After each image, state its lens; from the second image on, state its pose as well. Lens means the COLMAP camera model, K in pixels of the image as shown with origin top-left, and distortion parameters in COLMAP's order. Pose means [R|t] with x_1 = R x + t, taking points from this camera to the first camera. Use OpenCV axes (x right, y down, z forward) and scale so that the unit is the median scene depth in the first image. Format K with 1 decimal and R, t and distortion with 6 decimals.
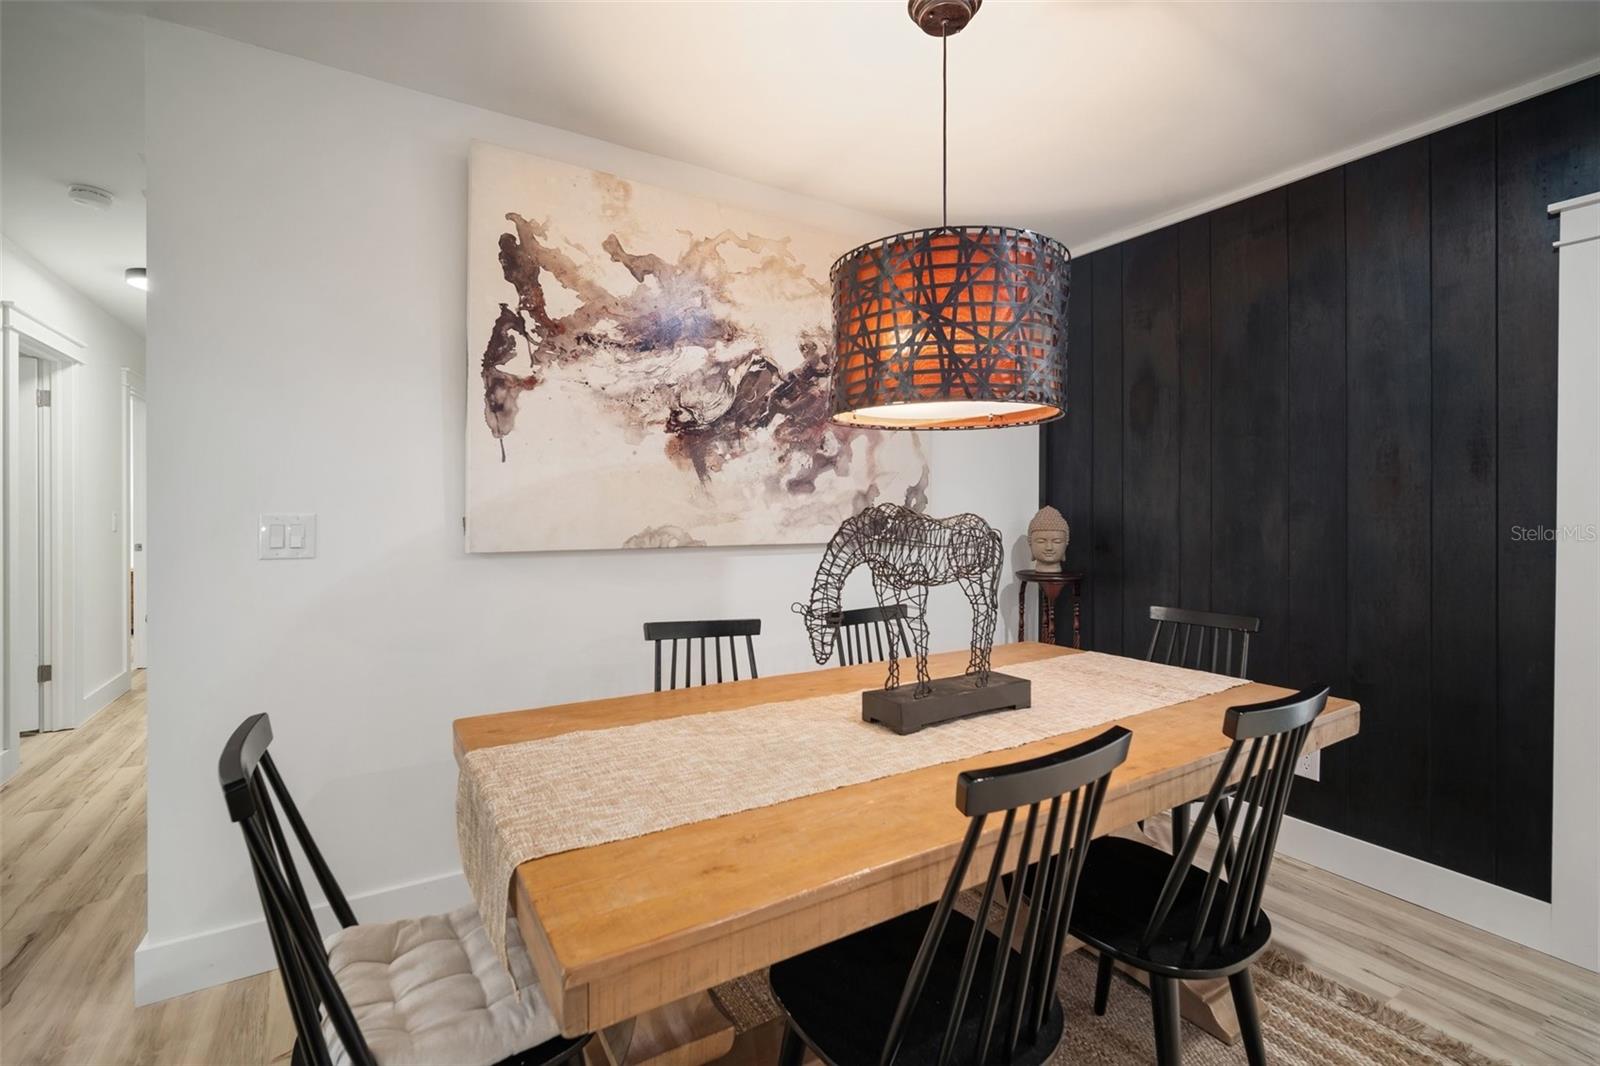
lens RADIAL K [[748.1, 0, 802.2], [0, 748.1, 508.4], [0, 0, 1]] dist [-0.004264, -0.000024]
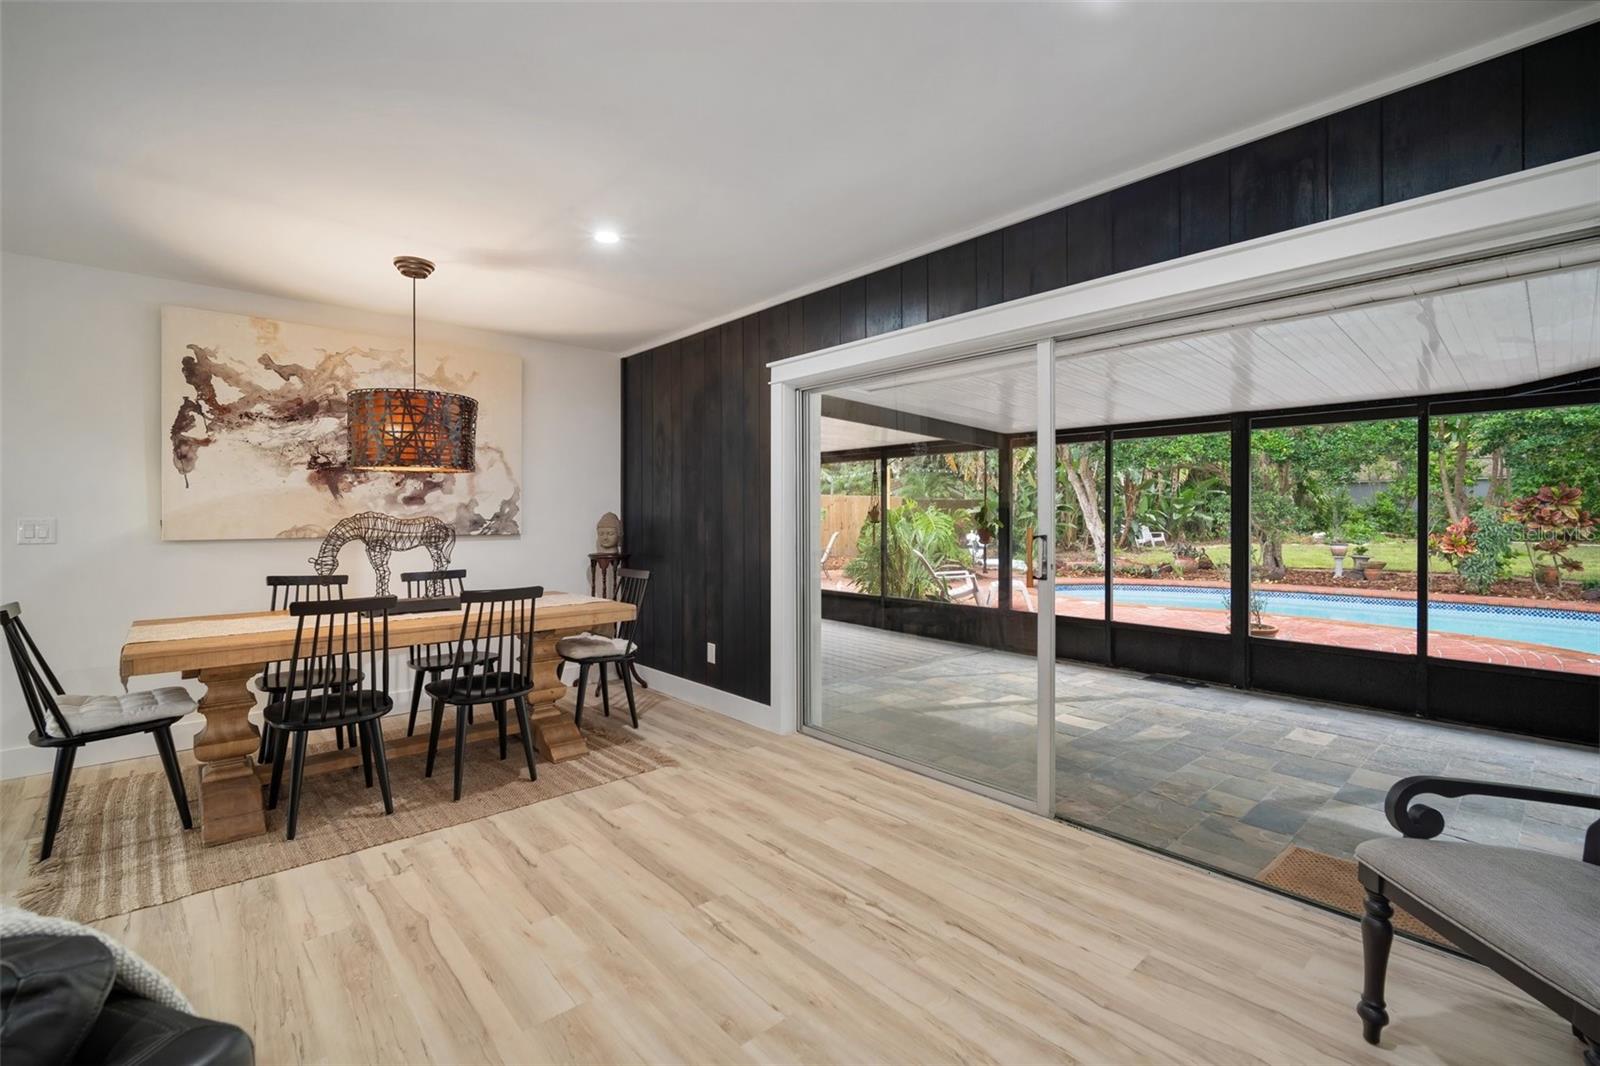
lens RADIAL K [[759.9, 0, 843.3], [0, 759.9, 514.7], [0, 0, 1]] dist [0.000773, 0.000681]
pose [[0.982707, -0.004550, 0.185113, 0.719703], [0.004204, 0.999989, 0.002260, 0.001725], [-0.185121, -0.001442, 0.982715, -0.948836]]
